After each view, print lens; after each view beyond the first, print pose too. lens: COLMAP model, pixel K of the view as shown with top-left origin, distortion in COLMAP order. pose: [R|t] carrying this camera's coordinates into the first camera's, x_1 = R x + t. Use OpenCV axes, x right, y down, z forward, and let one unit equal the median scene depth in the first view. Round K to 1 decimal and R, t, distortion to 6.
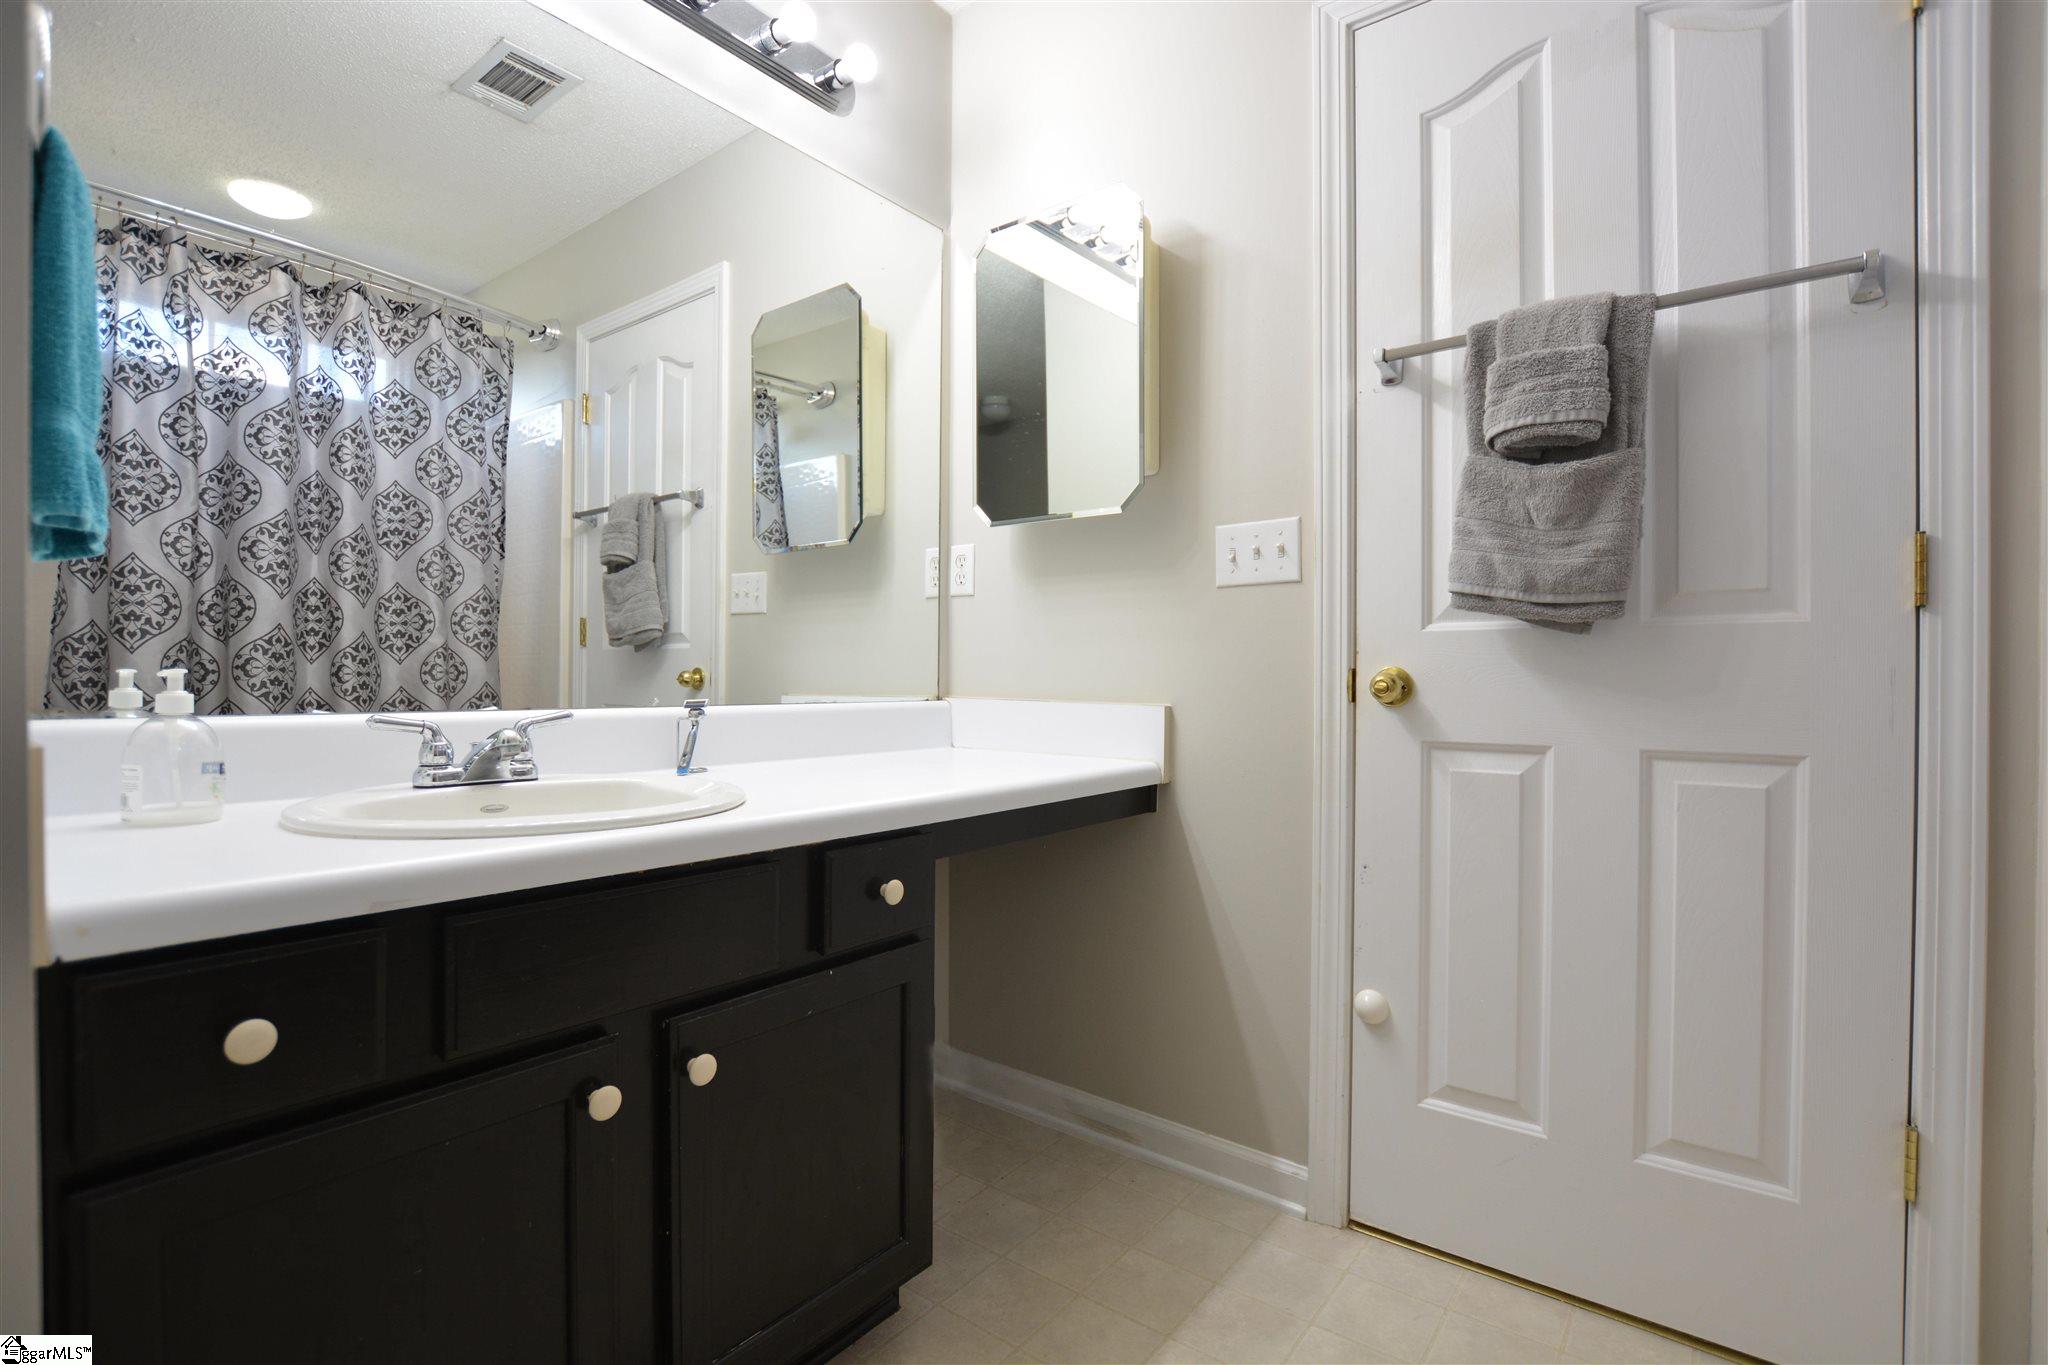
lens RADIAL K [[946.3, 0, 1026.9], [0, 946.3, 680.6], [0, 0, 1]] dist [0.001826, 0.000110]
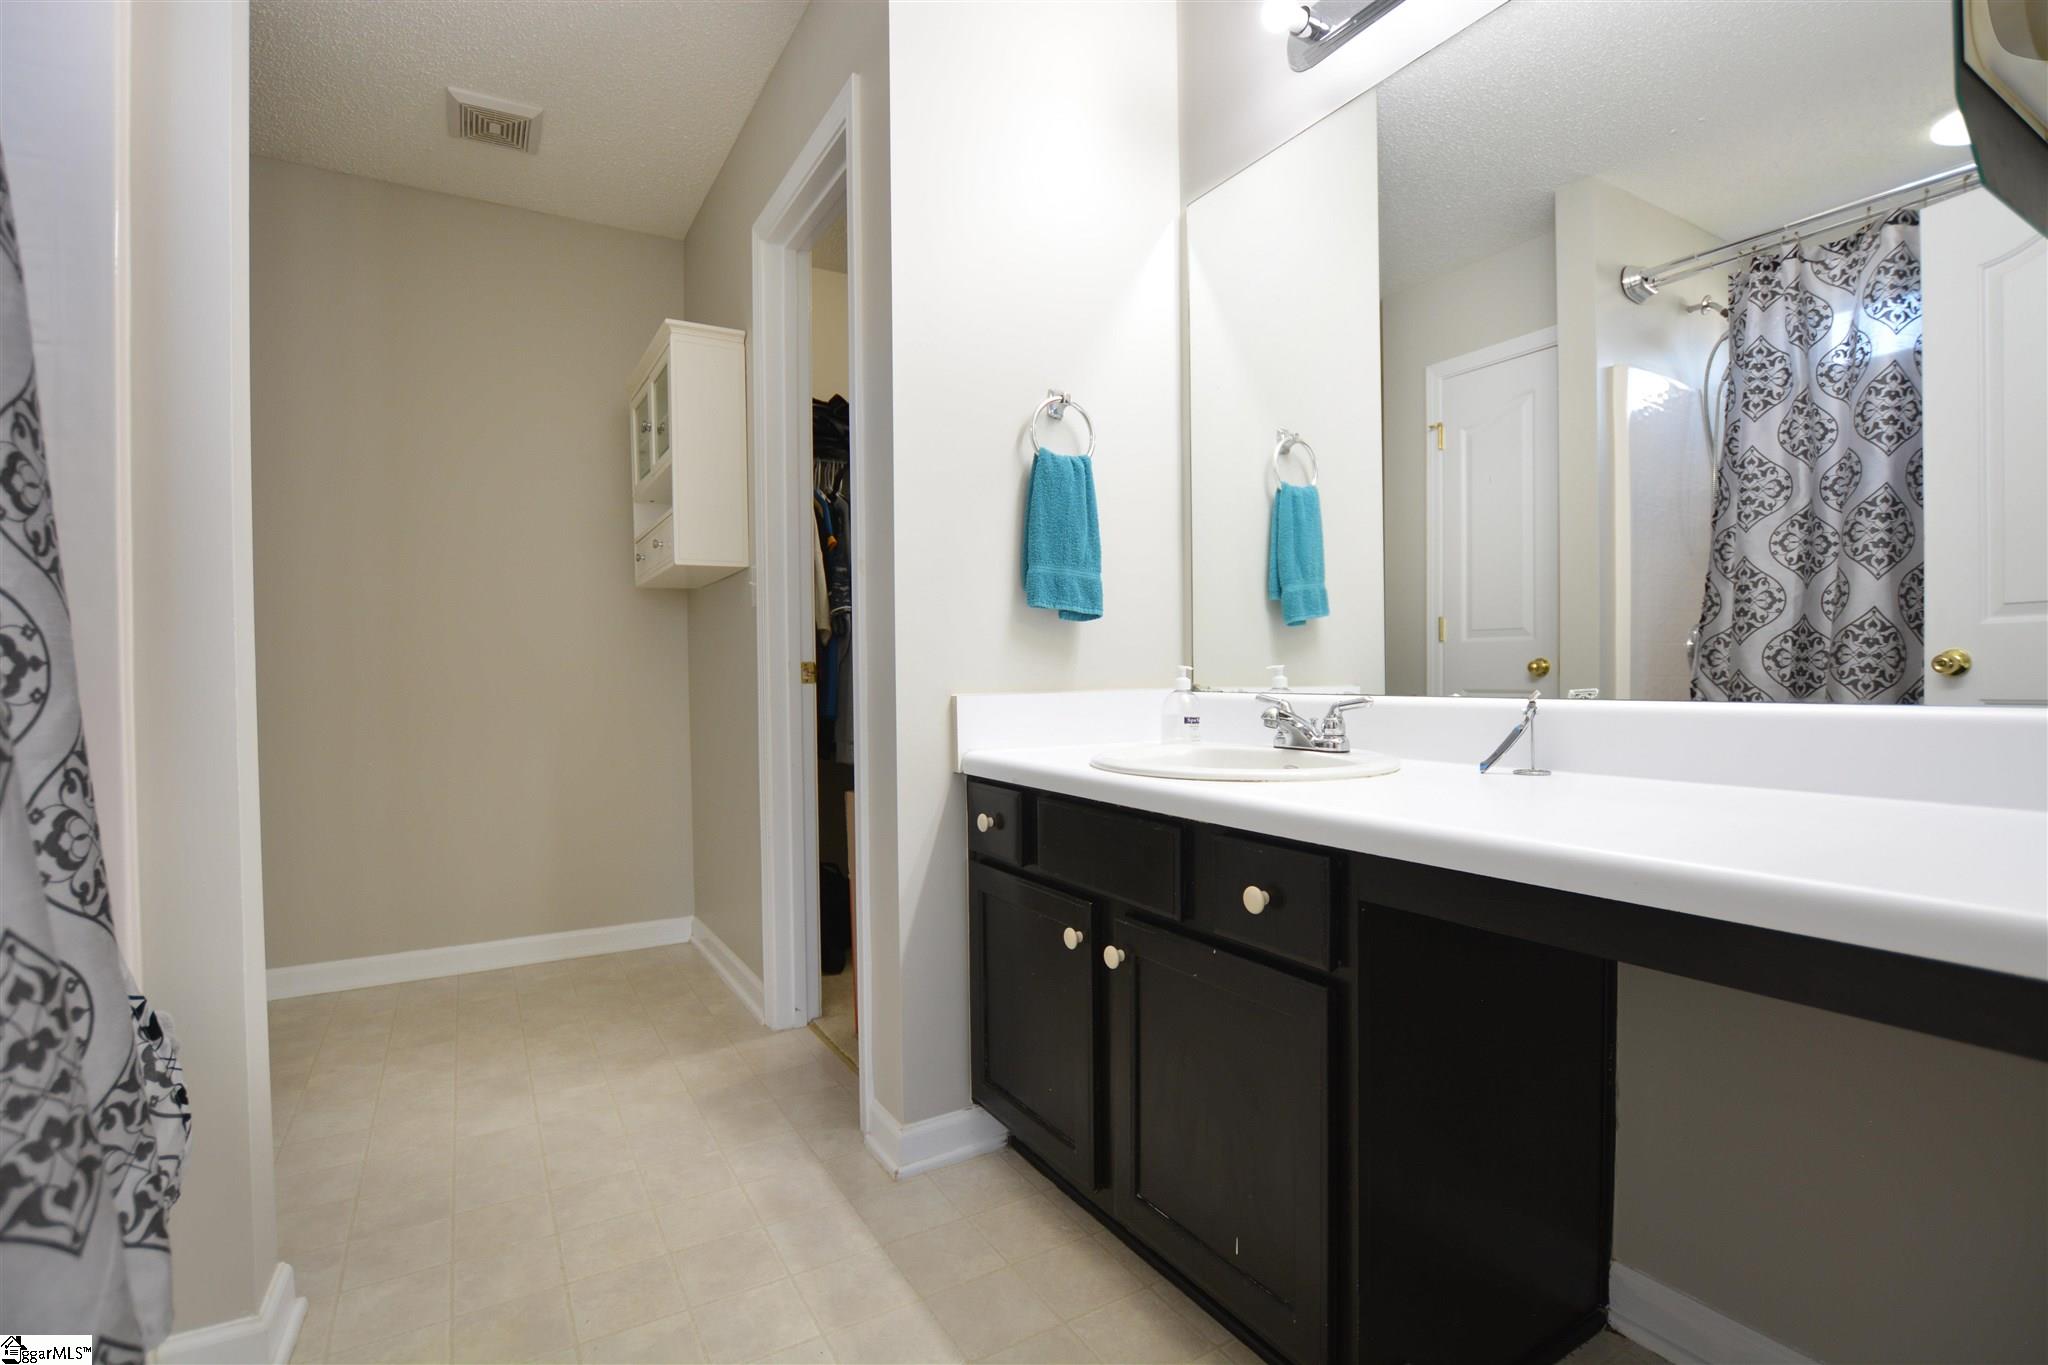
lens RADIAL K [[946.3, 0, 1029.1], [0, 946.3, 686.2], [0, 0, 1]] dist [0.001826, 0.000110]
pose [[-0.362951, 0.012477, -0.931725, 0.421800], [0.008540, 0.999913, 0.010064, 0.002033], [0.931769, -0.004304, -0.363026, 0.598355]]
